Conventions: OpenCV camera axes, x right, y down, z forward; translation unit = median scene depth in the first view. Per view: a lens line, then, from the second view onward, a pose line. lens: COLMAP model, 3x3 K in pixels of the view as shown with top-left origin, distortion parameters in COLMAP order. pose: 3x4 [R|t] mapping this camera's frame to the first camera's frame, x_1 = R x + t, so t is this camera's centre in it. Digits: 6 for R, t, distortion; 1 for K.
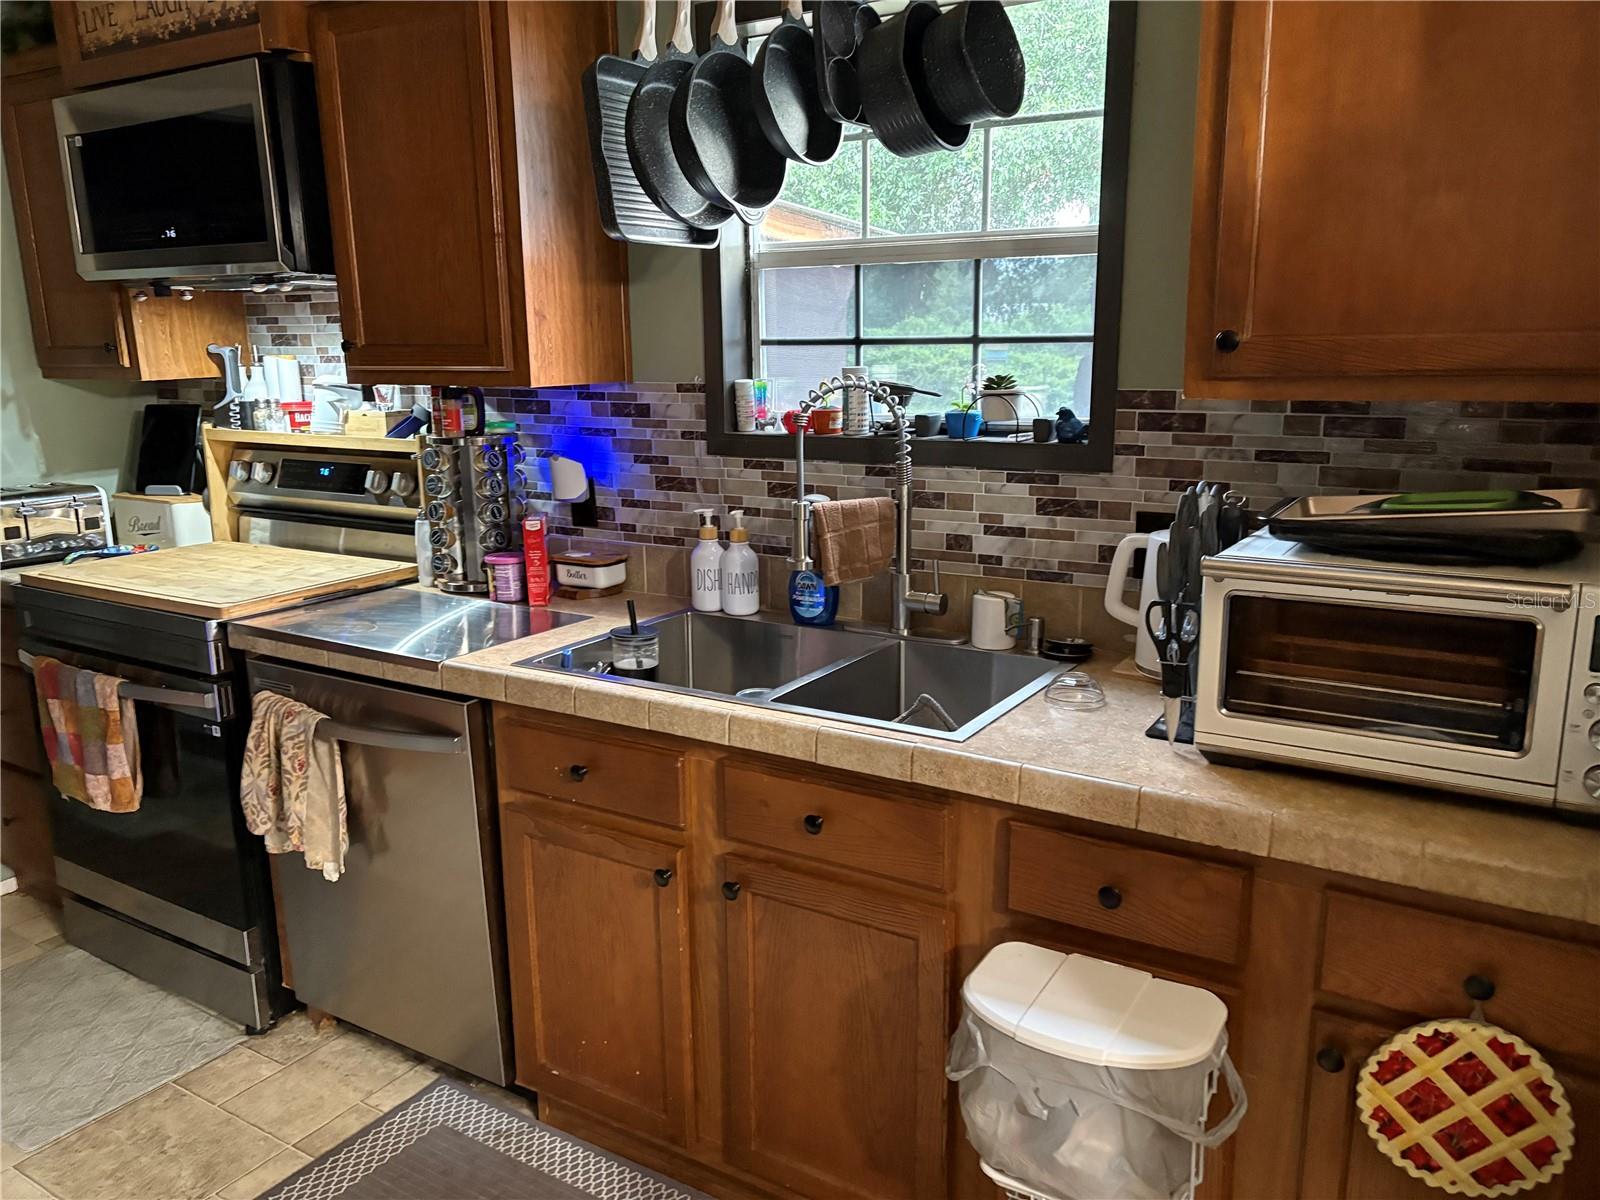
lens RADIAL K [[1206.4, 0, 788.6], [0, 1206.4, 609.5], [0, 0, 1]] dist [0.044105, -0.048964]
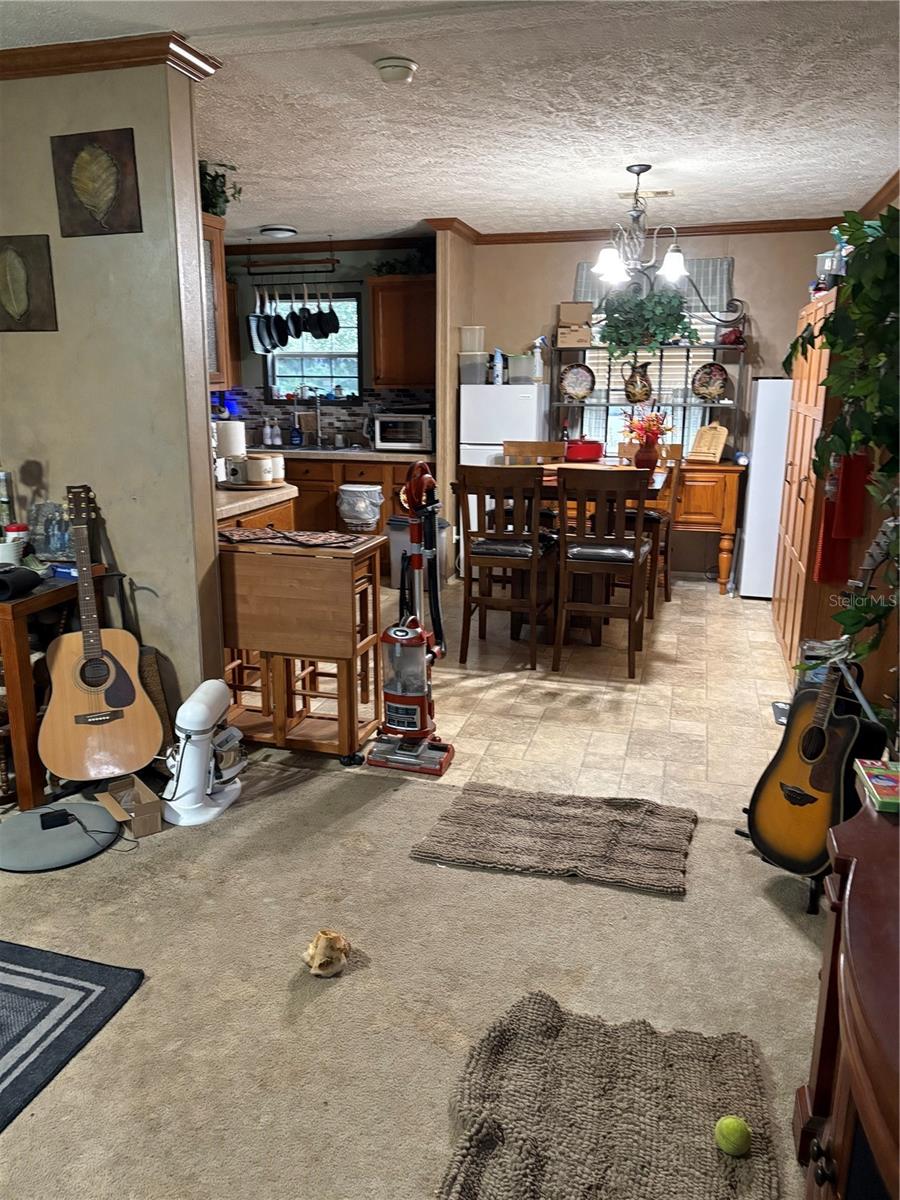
lens RADIAL K [[904.8, 0, 457.6], [0, 904.8, 607.4], [0, 0, 1]] dist [0.044105, -0.048964]
pose [[0.950862, -0.059927, 0.303760, -0.455231], [0.051424, 0.998031, 0.035923, 0.509099], [-0.305315, -0.018537, 0.952071, -2.256534]]
